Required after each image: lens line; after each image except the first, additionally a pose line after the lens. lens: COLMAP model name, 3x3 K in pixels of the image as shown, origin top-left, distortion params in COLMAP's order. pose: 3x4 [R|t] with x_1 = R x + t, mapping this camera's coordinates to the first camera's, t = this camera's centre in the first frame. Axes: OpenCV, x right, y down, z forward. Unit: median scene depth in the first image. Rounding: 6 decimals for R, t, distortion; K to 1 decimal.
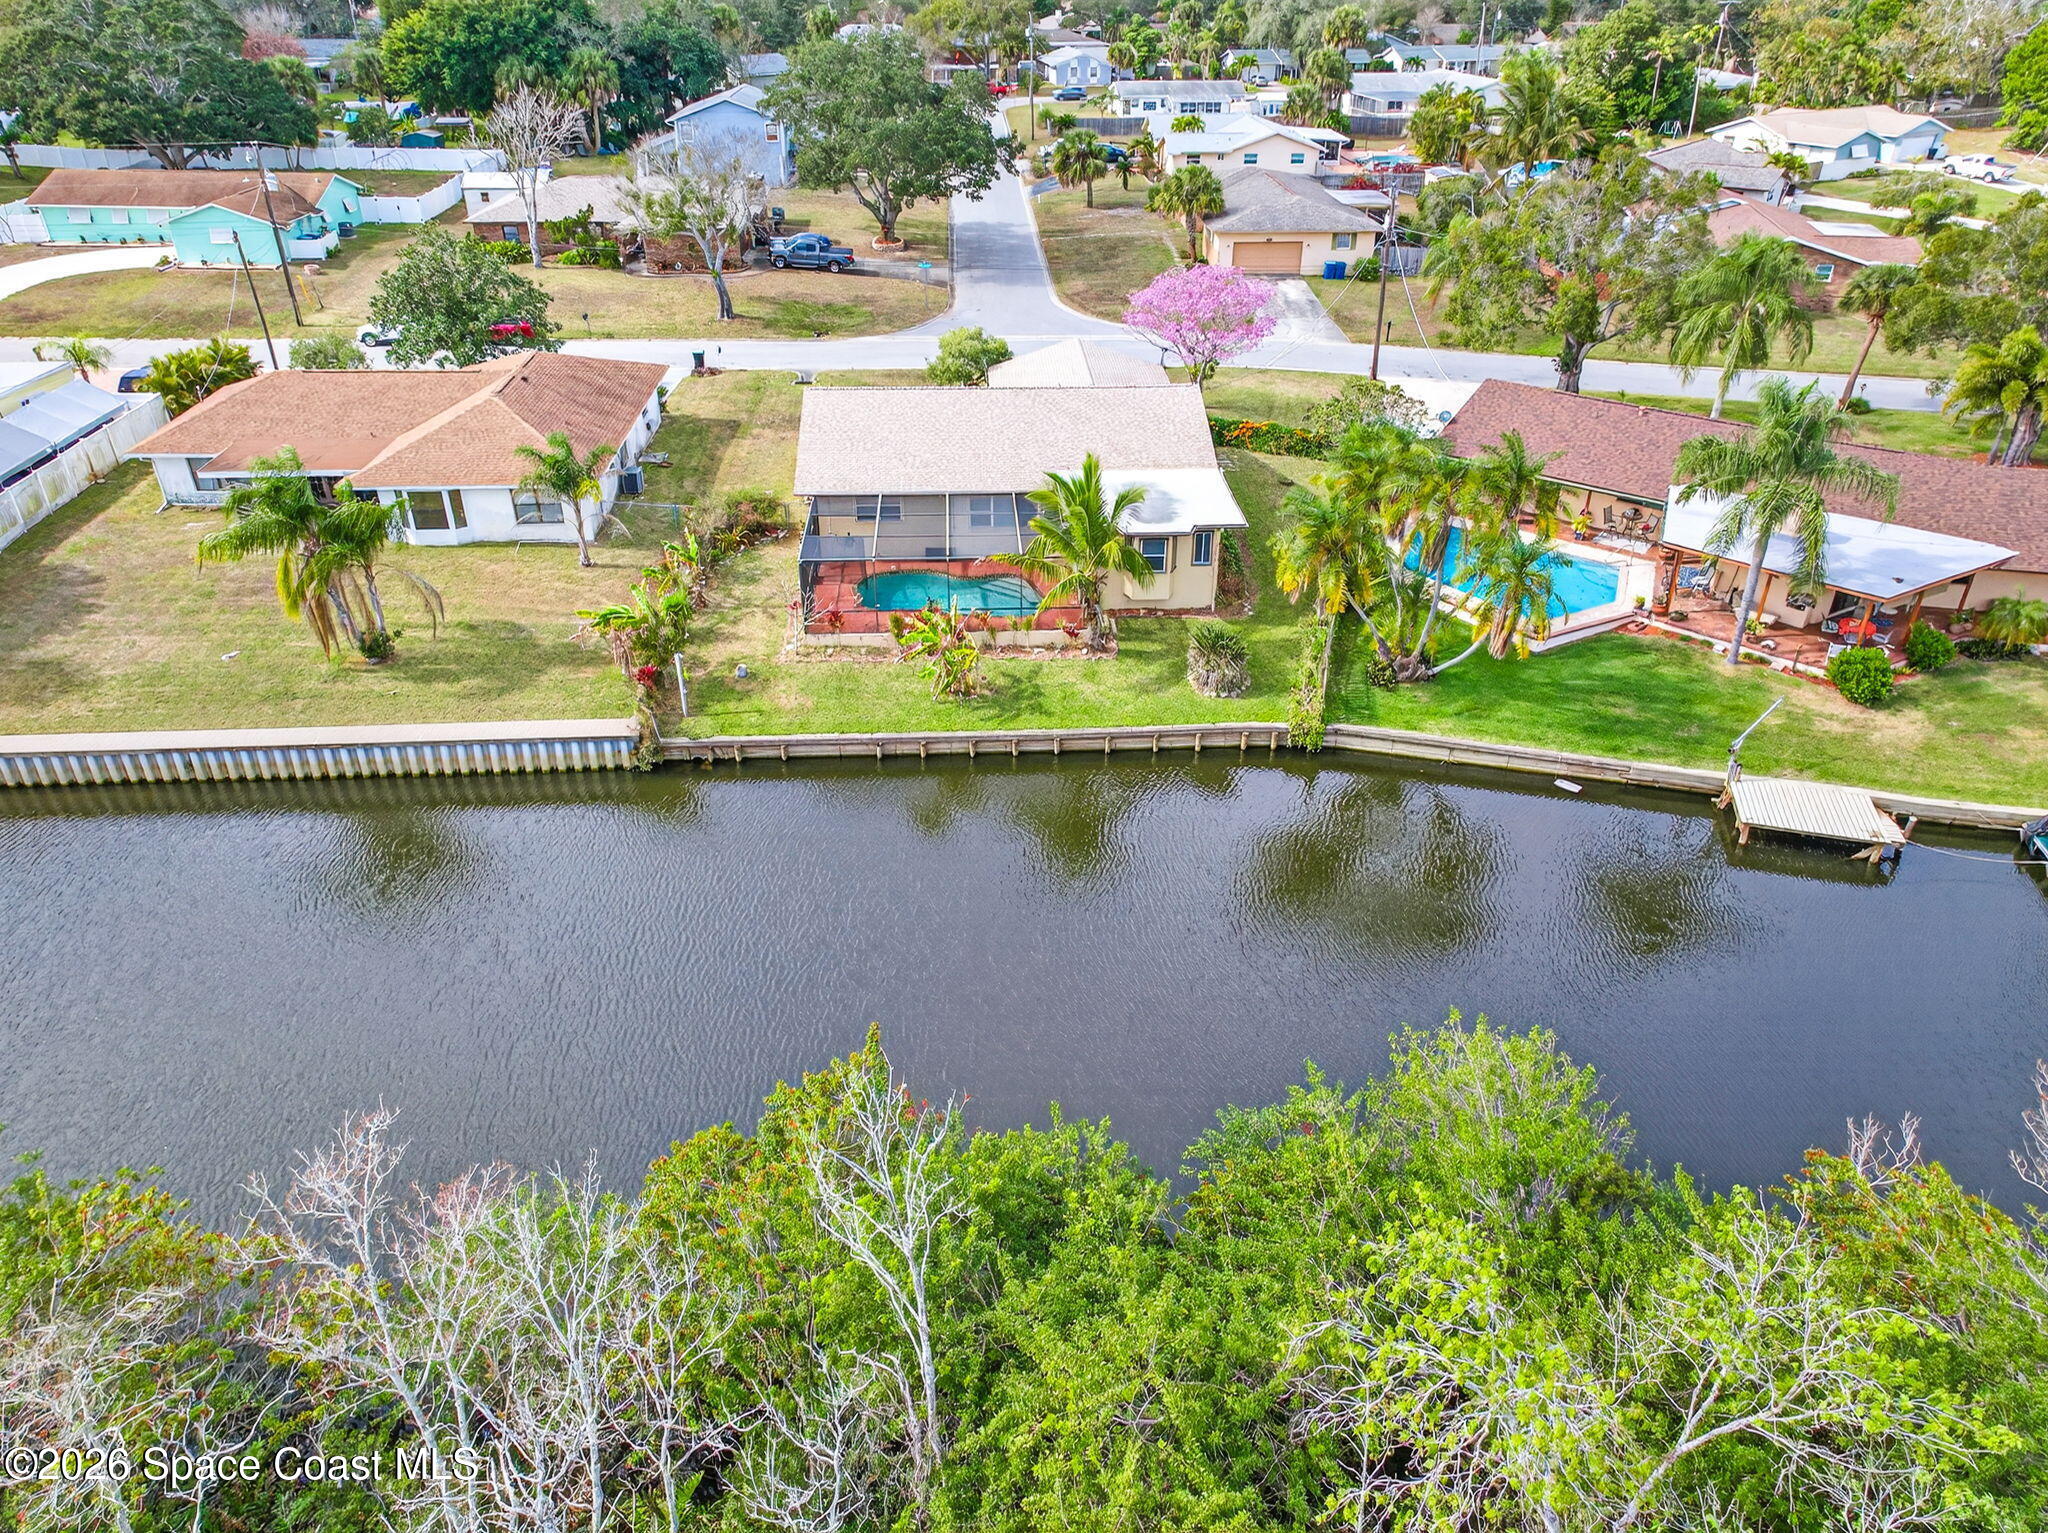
lens RADIAL K [[1390.7, 0, 1031.8], [0, 1390.7, 757.3], [0, 0, 1]] dist [0.018296, 0.006897]
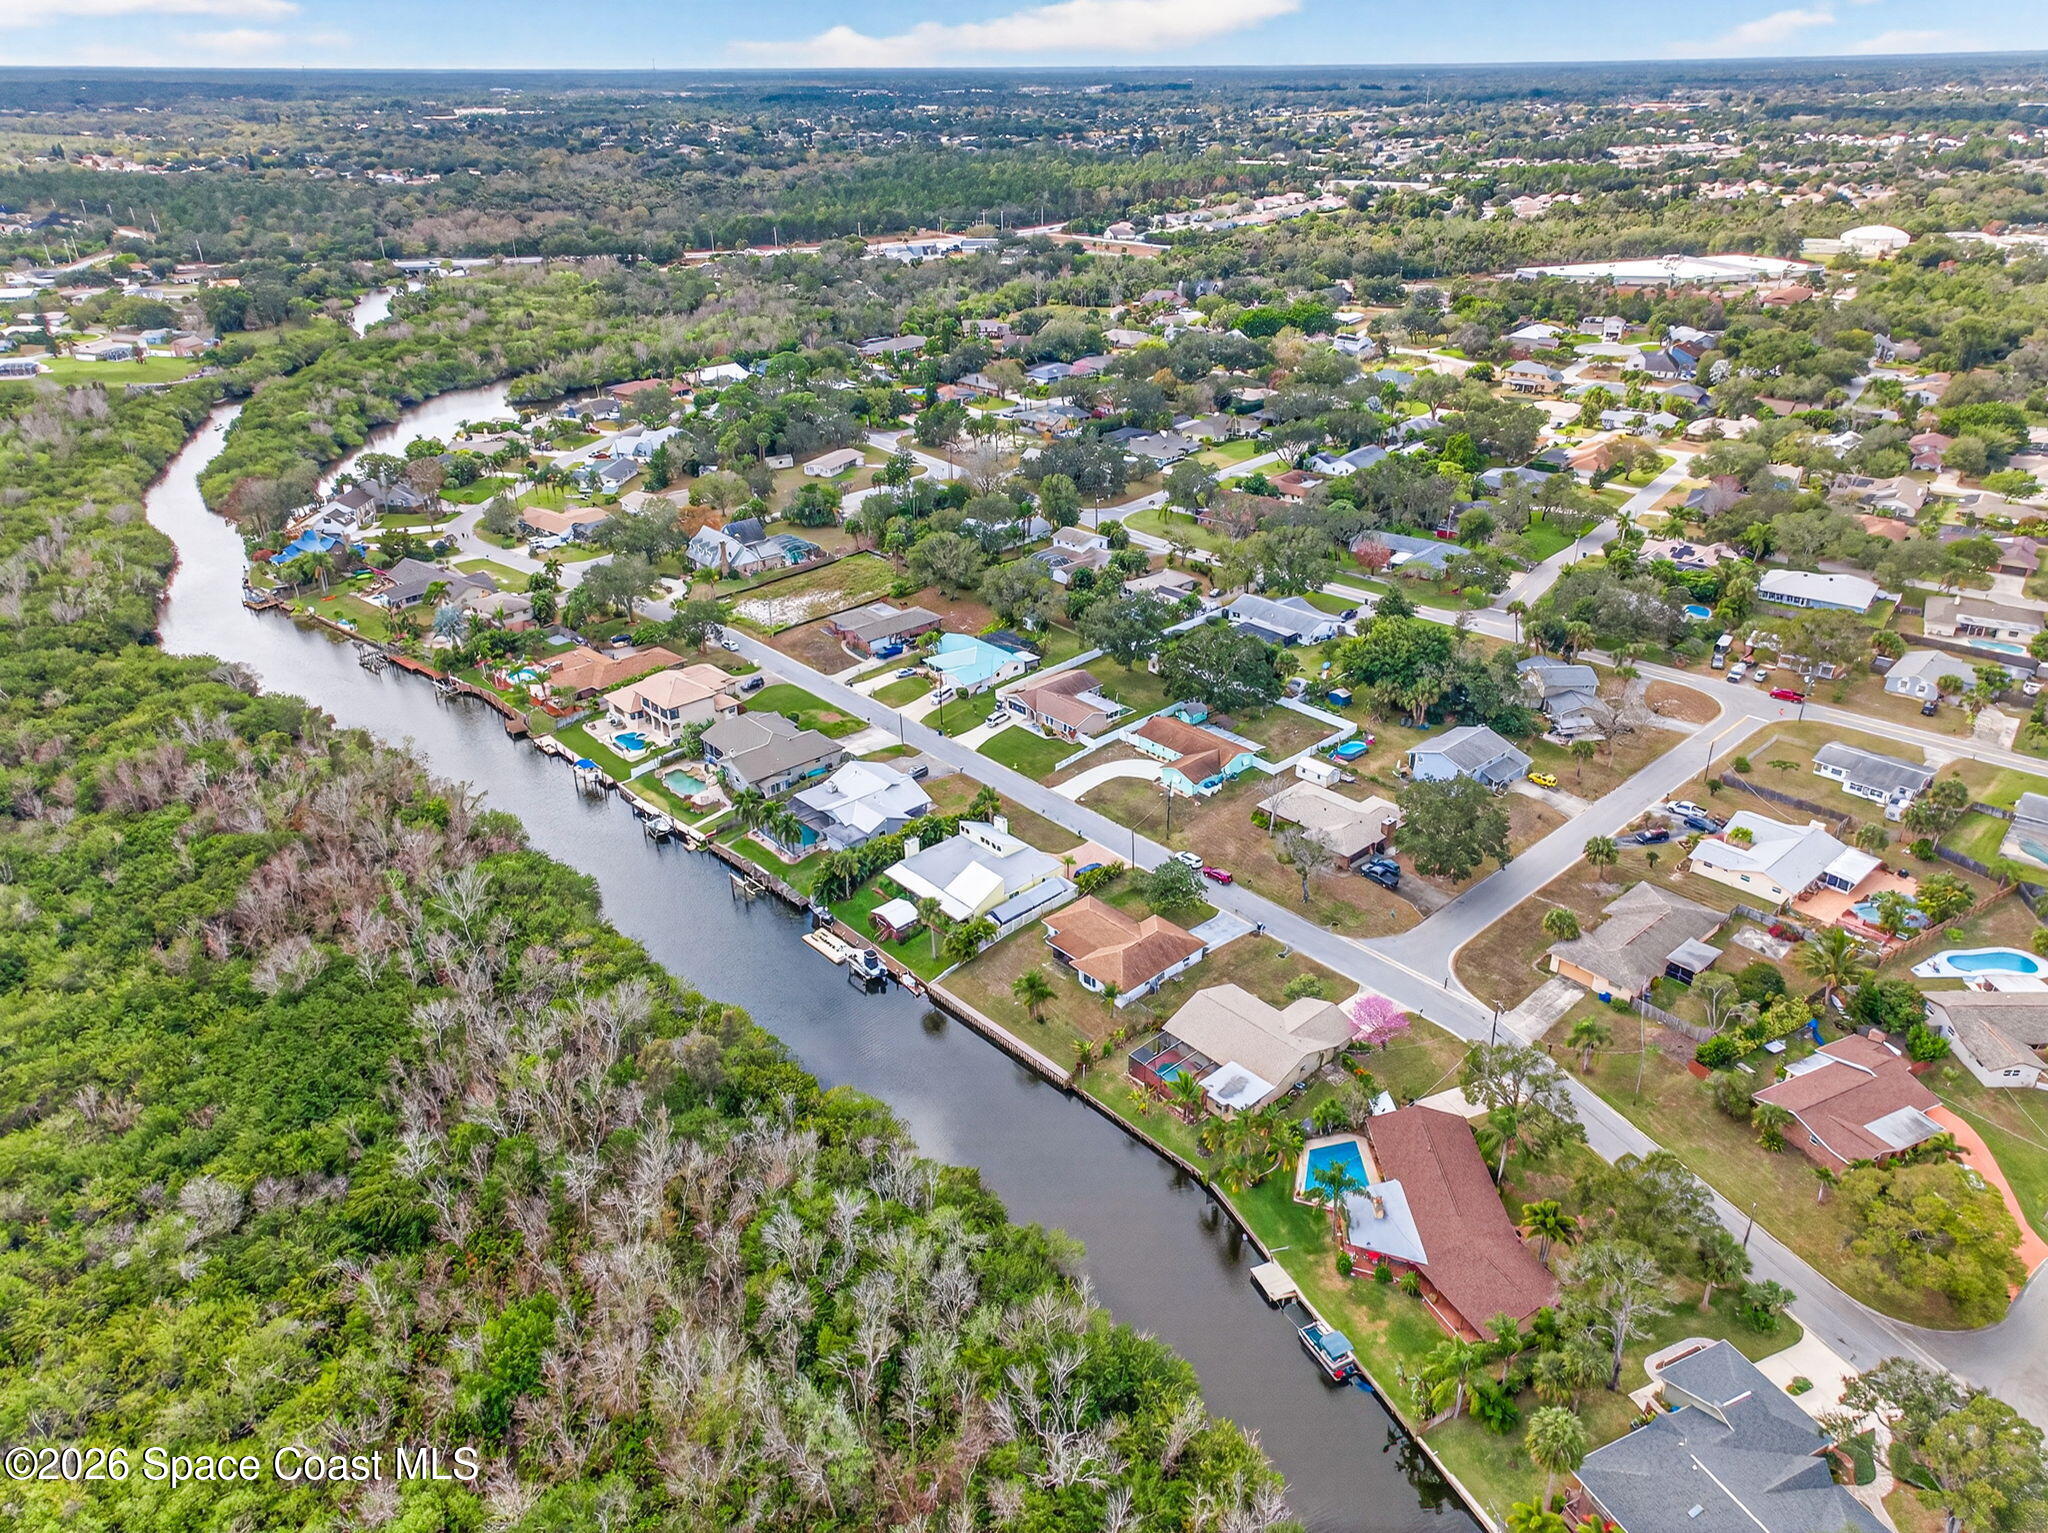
lens RADIAL K [[1400.3, 0, 1028.7], [0, 1400.3, 737.9], [0, 0, 1]] dist [0.057485, -0.062971]
pose [[0.629865, 0.327723, -0.704178, 1.807025], [-0.380203, 0.920669, 0.088399, -1.040224], [0.677285, 0.212051, 0.704499, -1.725941]]
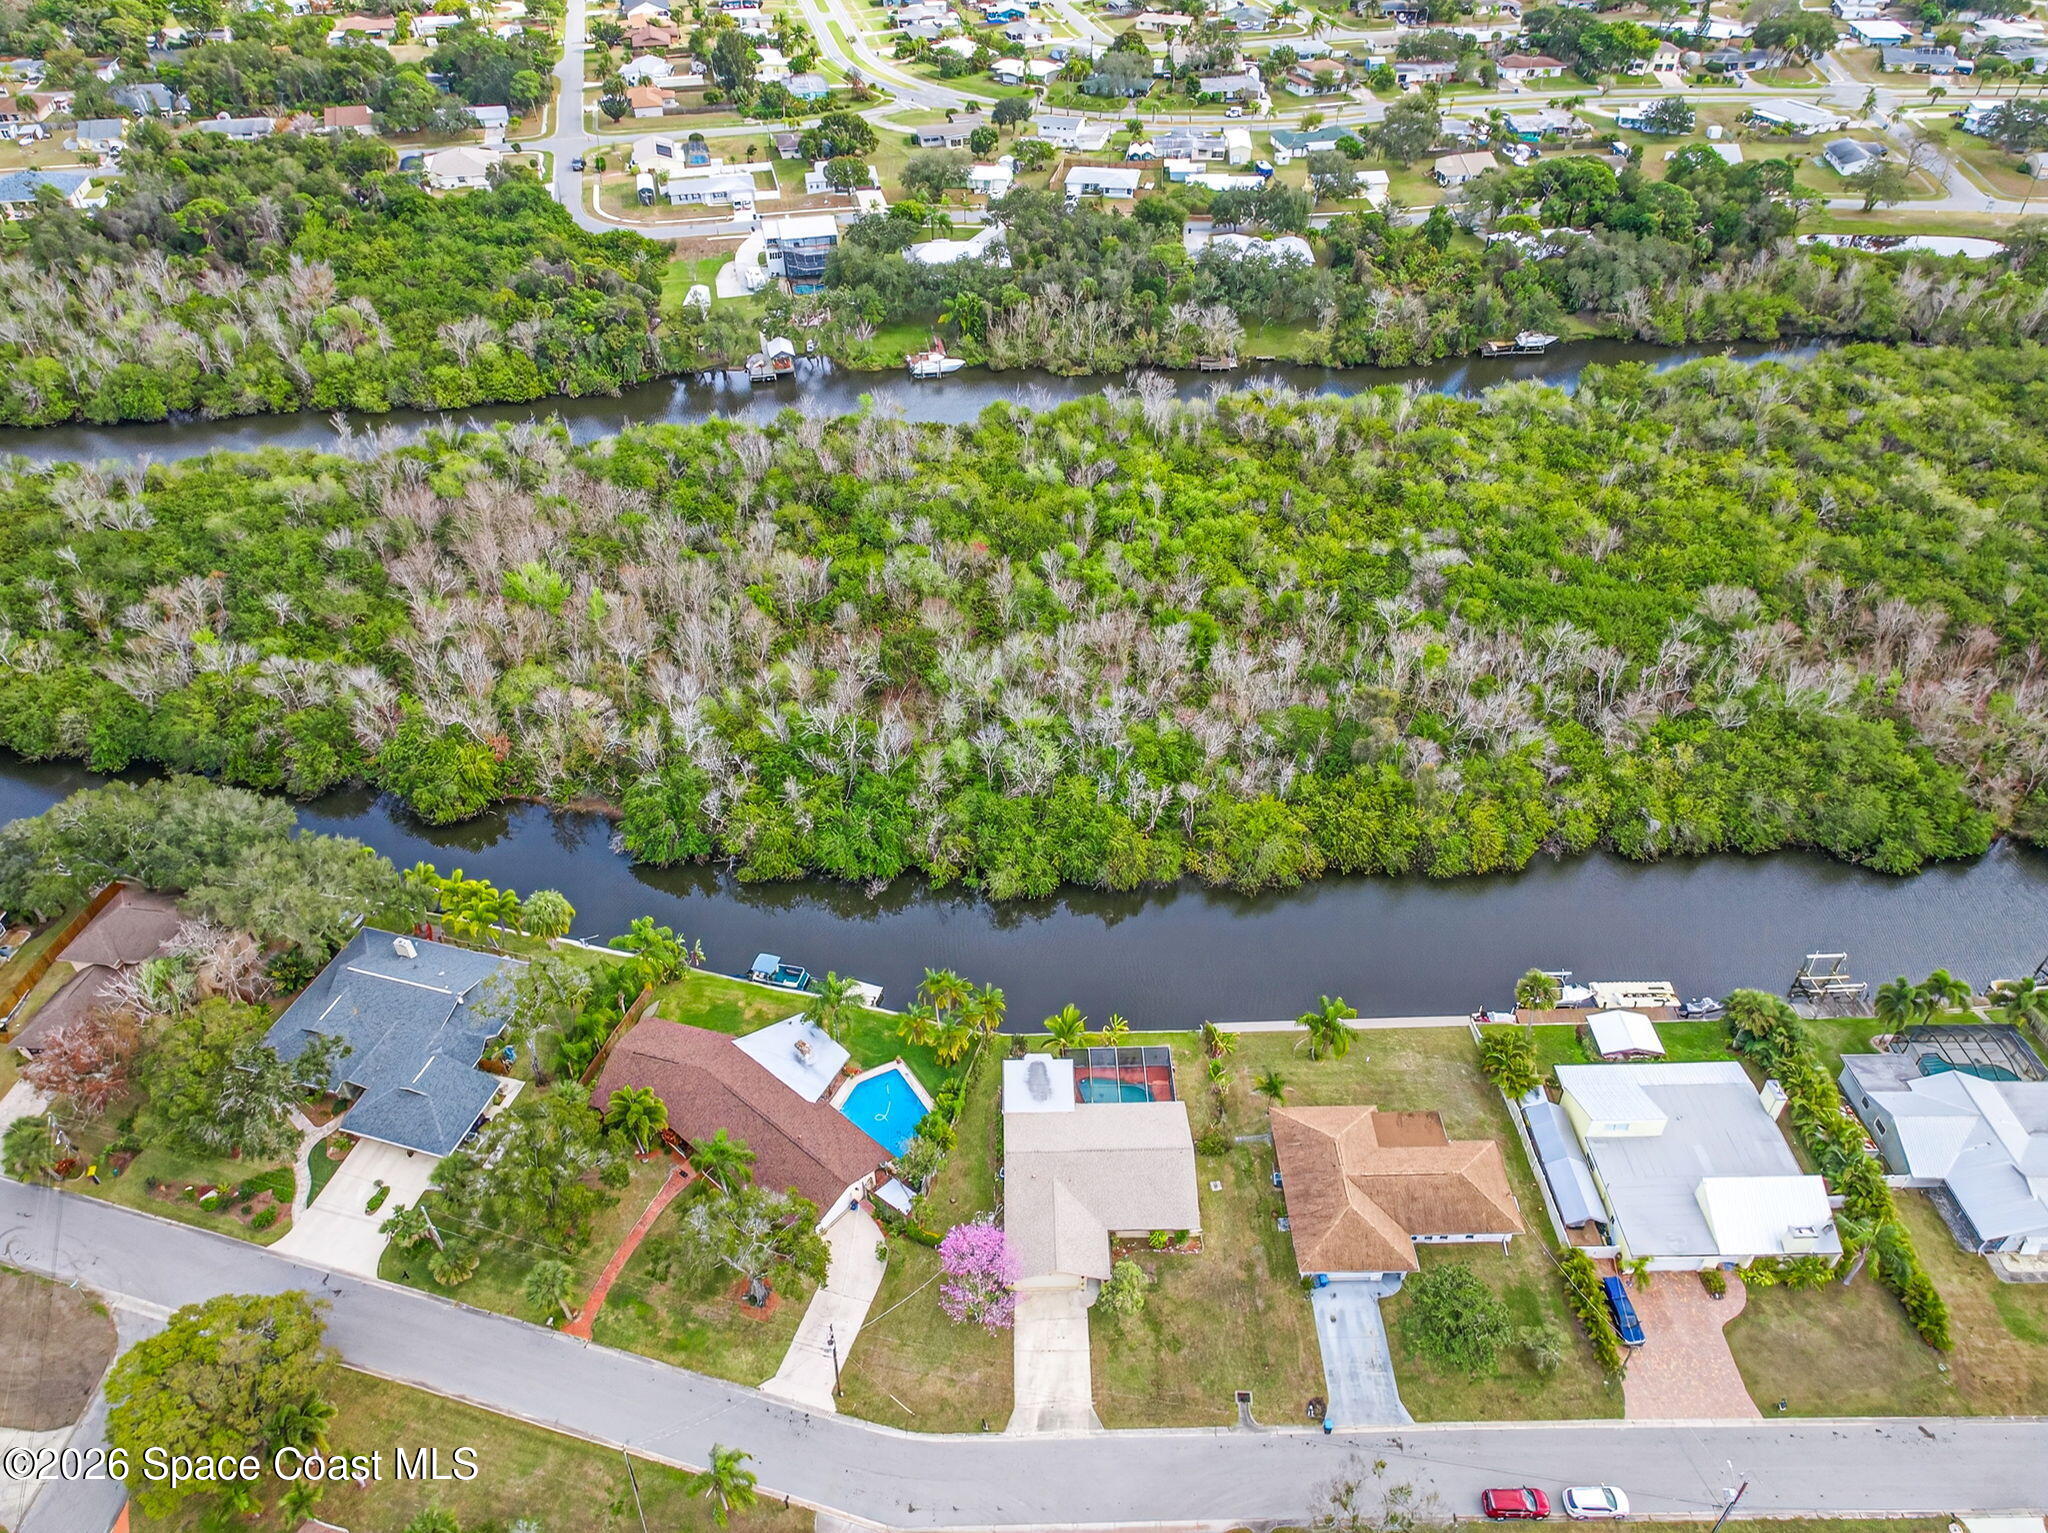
lens RADIAL K [[1390.7, 0, 1031.8], [0, 1390.7, 757.3], [0, 0, 1]] dist [0.018296, 0.006897]
pose [[-0.999466, -0.018717, 0.026779, 0.040300], [0.018387, 0.355290, 0.934575, -2.838791], [-0.027007, 0.934569, -0.354756, 1.399876]]
